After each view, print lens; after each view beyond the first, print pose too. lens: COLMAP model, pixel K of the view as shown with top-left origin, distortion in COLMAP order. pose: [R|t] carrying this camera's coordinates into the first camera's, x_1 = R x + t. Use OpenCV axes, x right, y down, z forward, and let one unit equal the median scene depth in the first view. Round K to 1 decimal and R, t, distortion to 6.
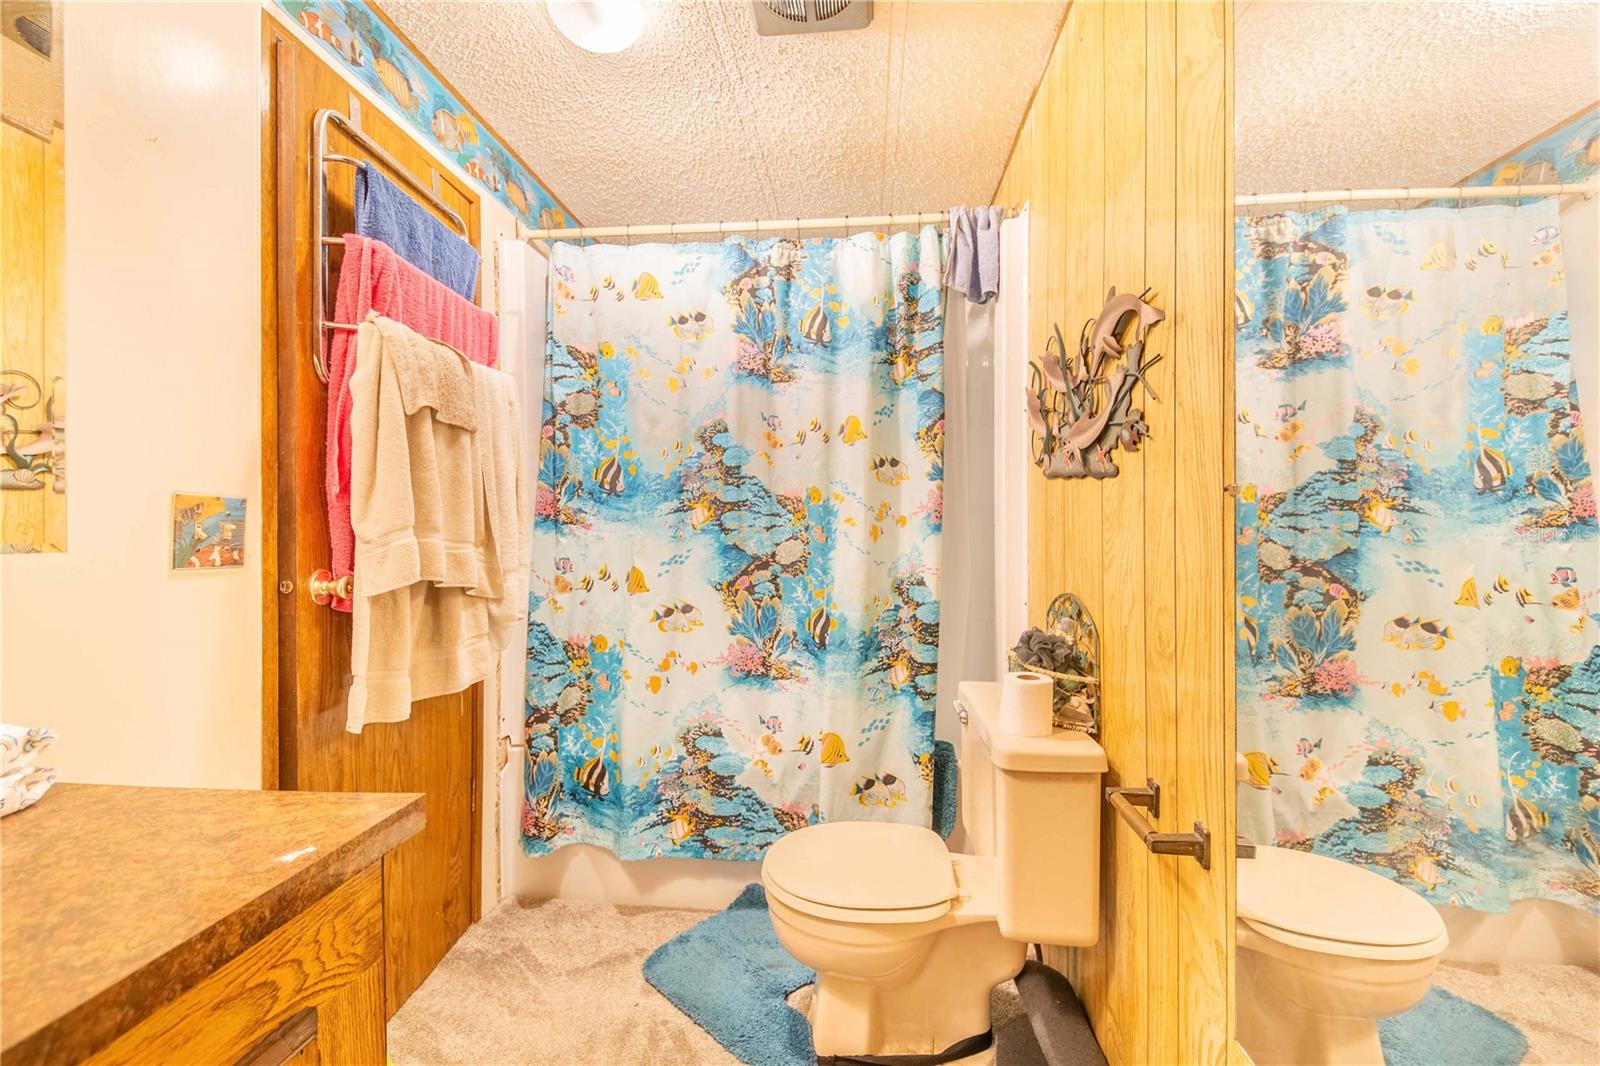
lens RADIAL K [[637.8, 0, 802.1], [0, 637.8, 528.3], [0, 0, 1]] dist [0.051905, -0.026943]
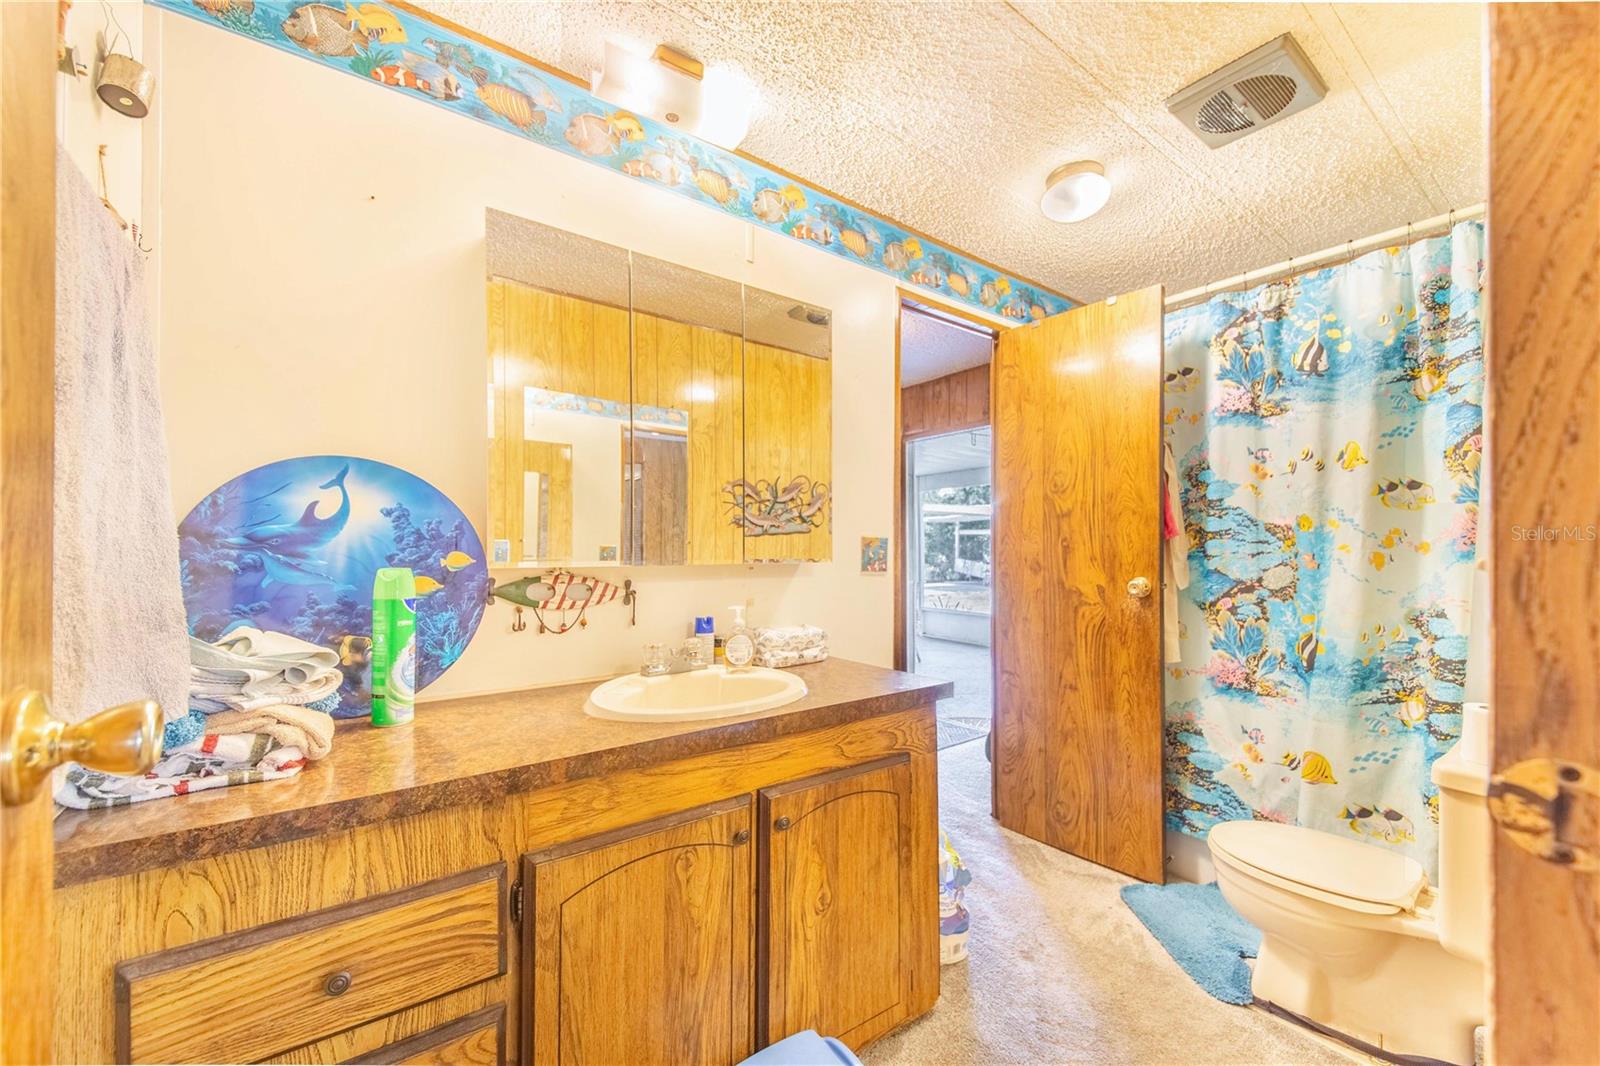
lens RADIAL K [[637.8, 0, 802.1], [0, 637.8, 528.3], [0, 0, 1]] dist [0.051905, -0.026943]
pose [[0.661785, -0.025197, -0.749270, 0.272682], [-0.004306, 0.999291, -0.037408, -0.000596], [0.749681, 0.027983, 0.661207, -0.305421]]
